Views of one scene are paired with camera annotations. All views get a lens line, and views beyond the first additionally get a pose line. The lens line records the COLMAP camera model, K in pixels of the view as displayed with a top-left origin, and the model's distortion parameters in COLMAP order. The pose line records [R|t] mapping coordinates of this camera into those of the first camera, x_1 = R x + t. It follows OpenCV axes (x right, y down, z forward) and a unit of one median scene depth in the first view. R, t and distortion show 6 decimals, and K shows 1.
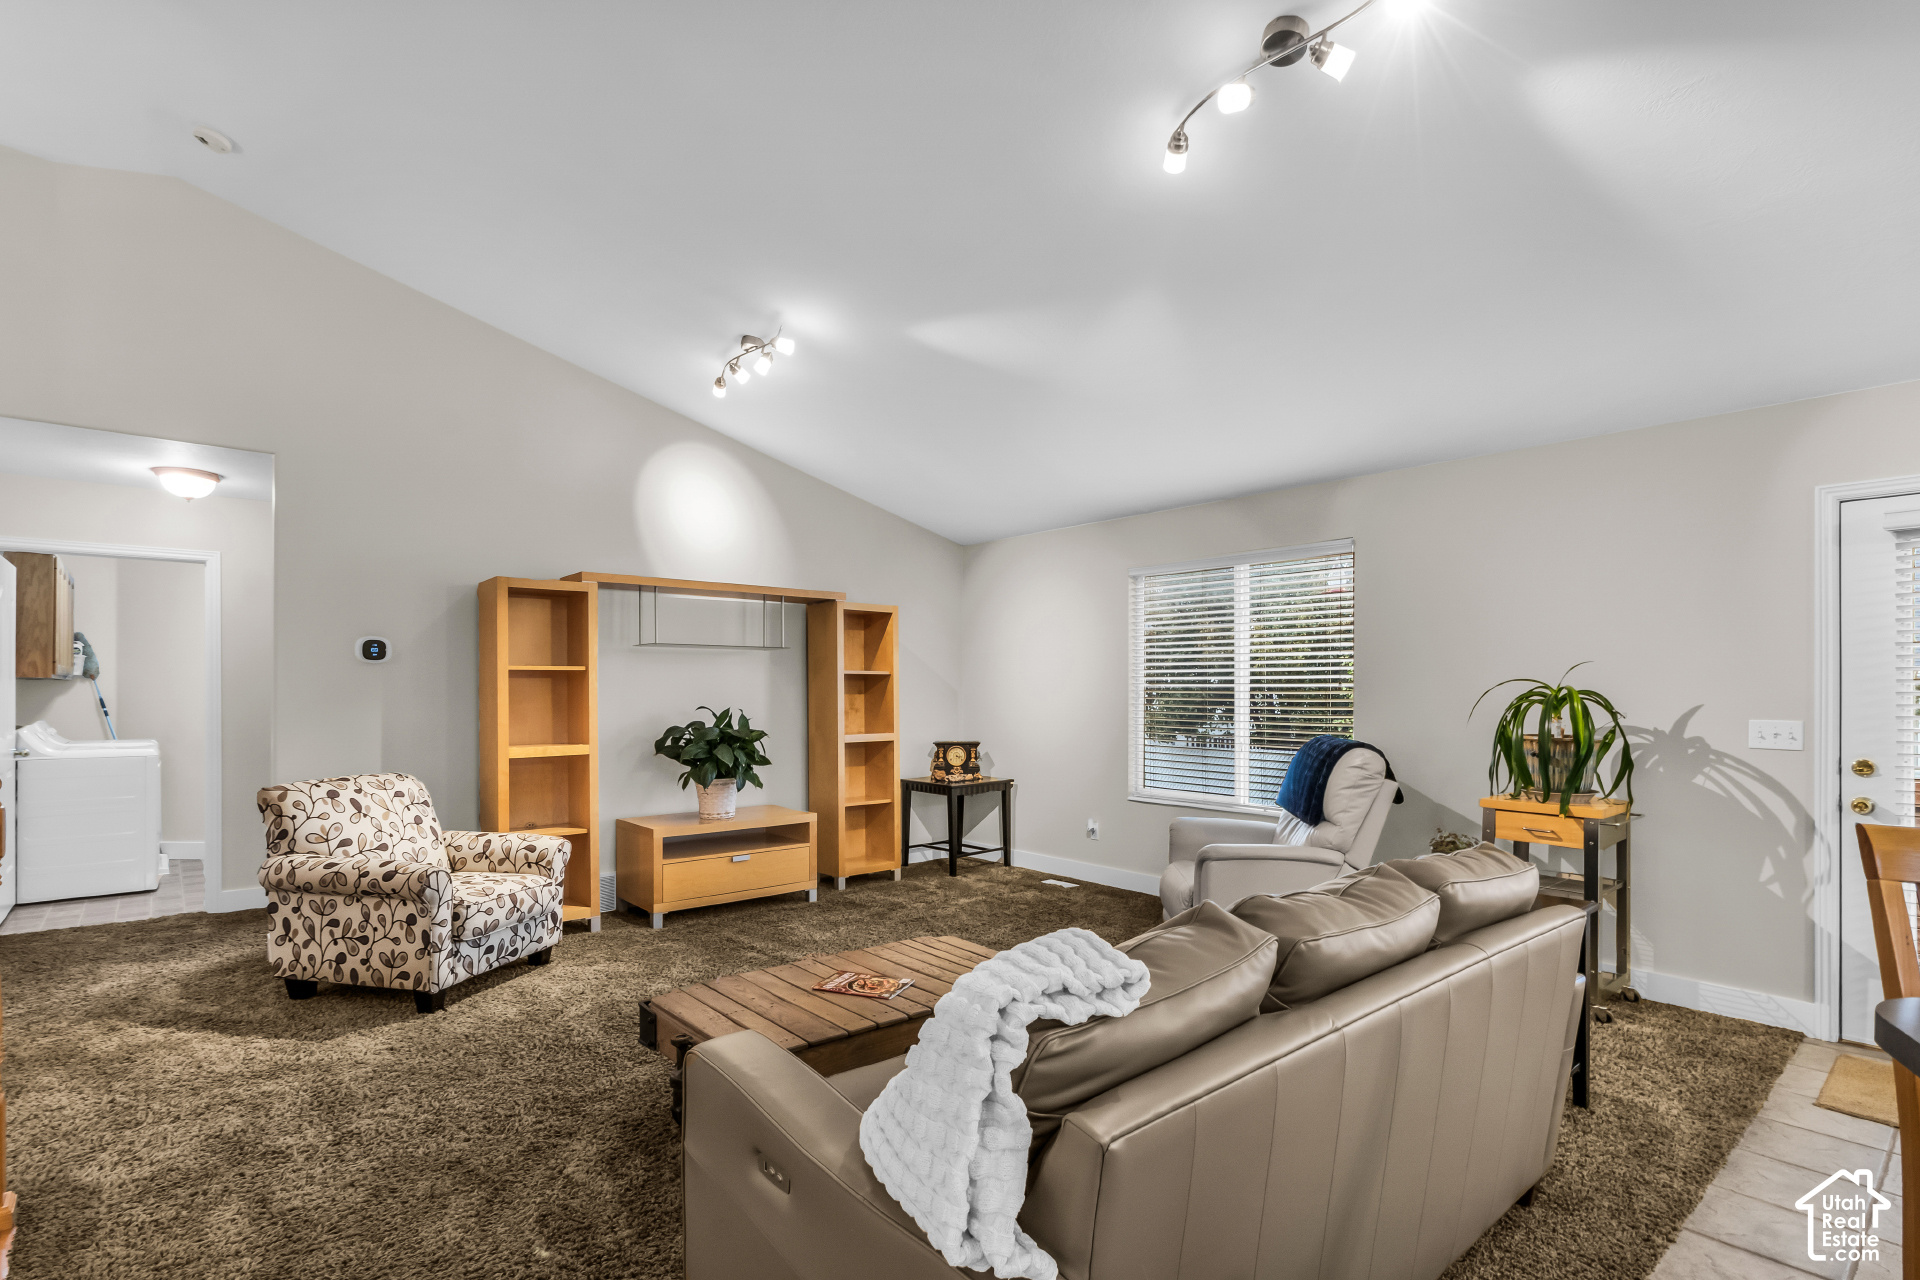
lens RADIAL K [[922.2, 0, 958.9], [0, 922.2, 668.7], [0, 0, 1]] dist [-0.000039, -0.000077]
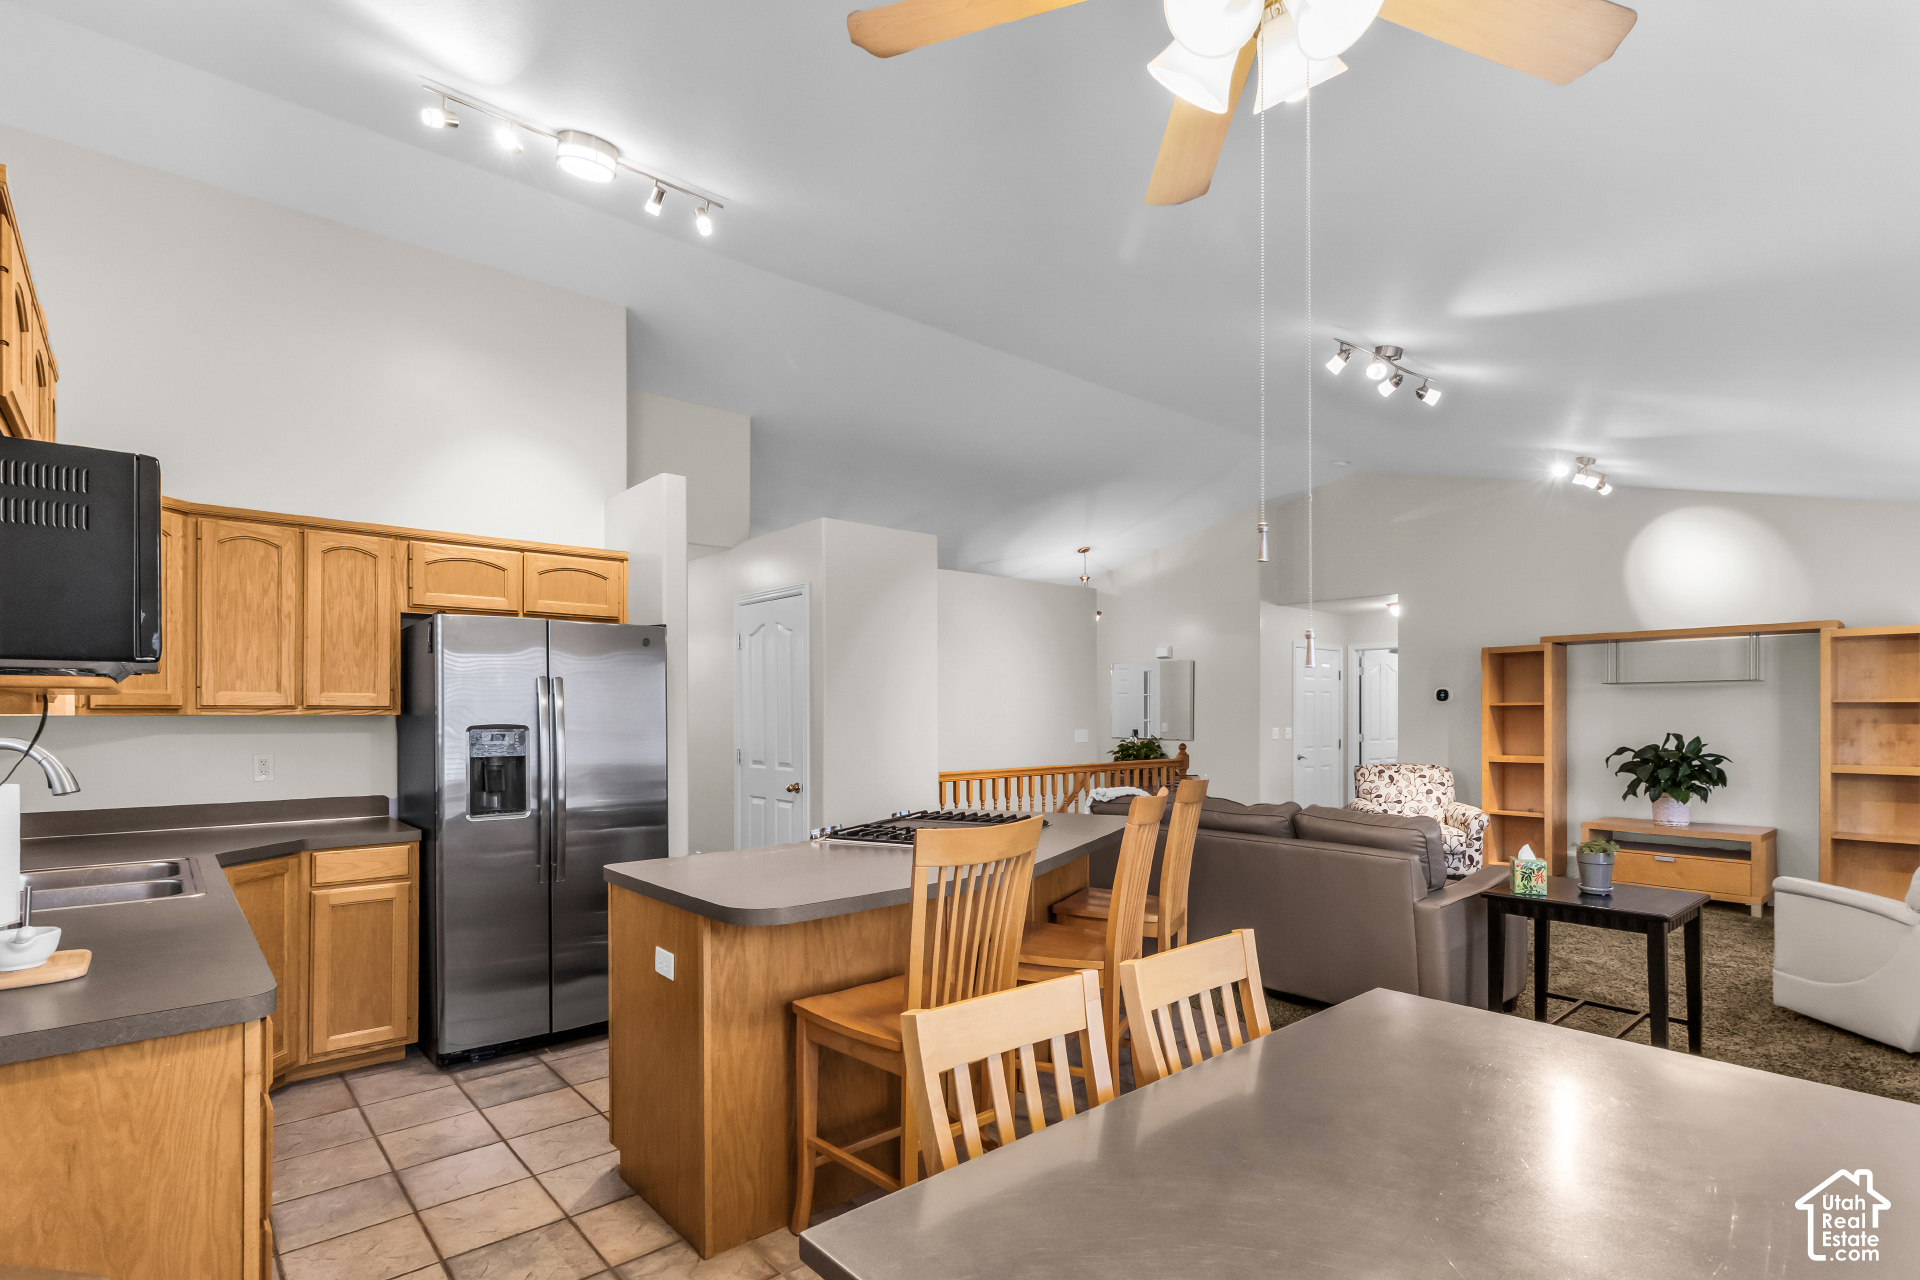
lens RADIAL K [[922.2, 0, 958.9], [0, 922.2, 668.7], [0, 0, 1]] dist [-0.000039, -0.000077]
pose [[0.004651, -0.051779, -0.998648, 0.874520], [0.024496, 0.998365, -0.051651, -0.002111], [0.999689, -0.024223, 0.005912, 0.066385]]
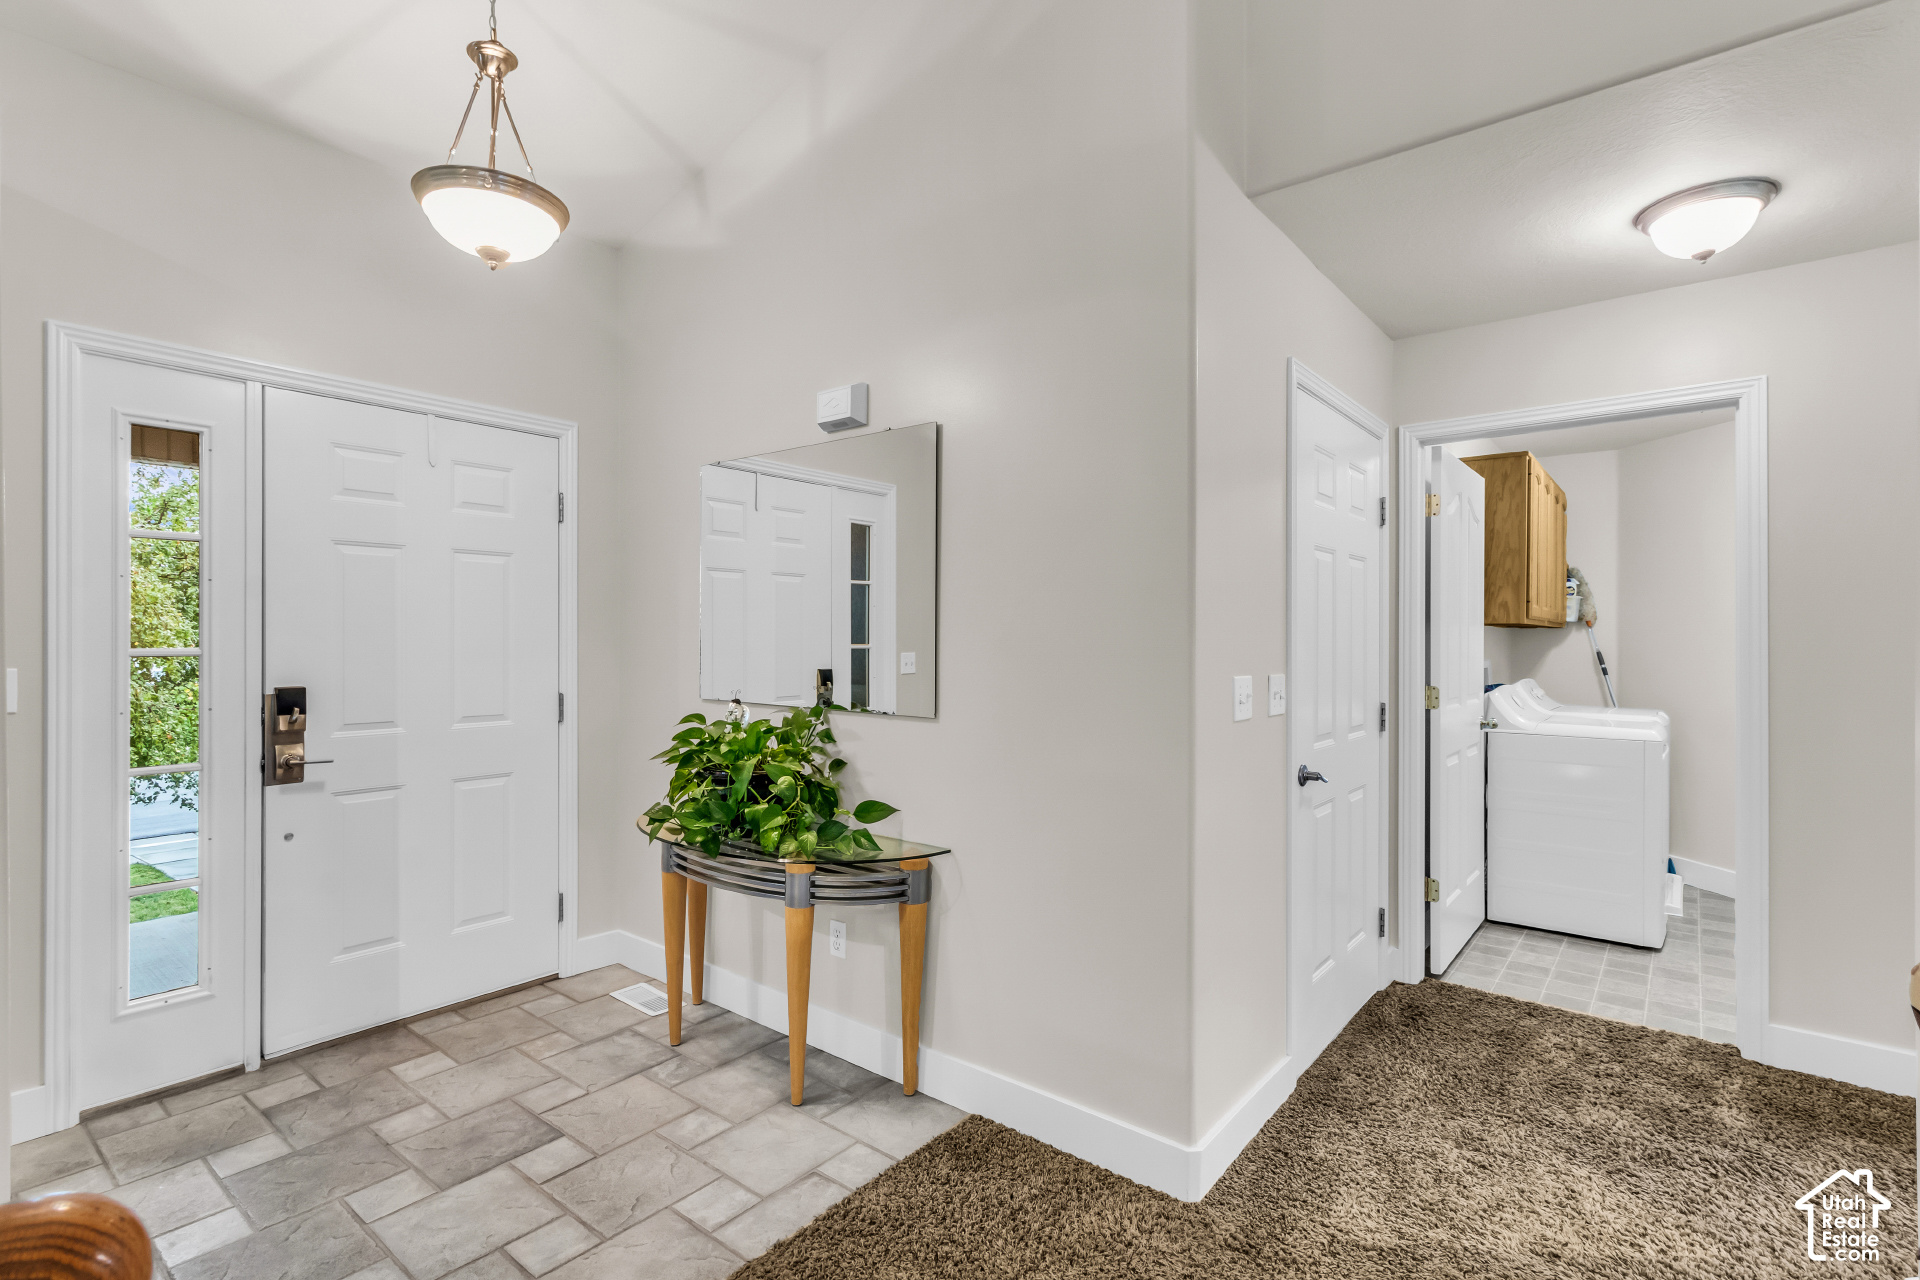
lens RADIAL K [[922.2, 0, 958.9], [0, 922.2, 668.7], [0, 0, 1]] dist [-0.000039, -0.000077]
pose [[0.184003, 0.024522, -0.982620, -0.349869], [0.024411, 0.999266, 0.029509, 0.013471], [0.982623, -0.029416, 0.183269, 0.427546]]
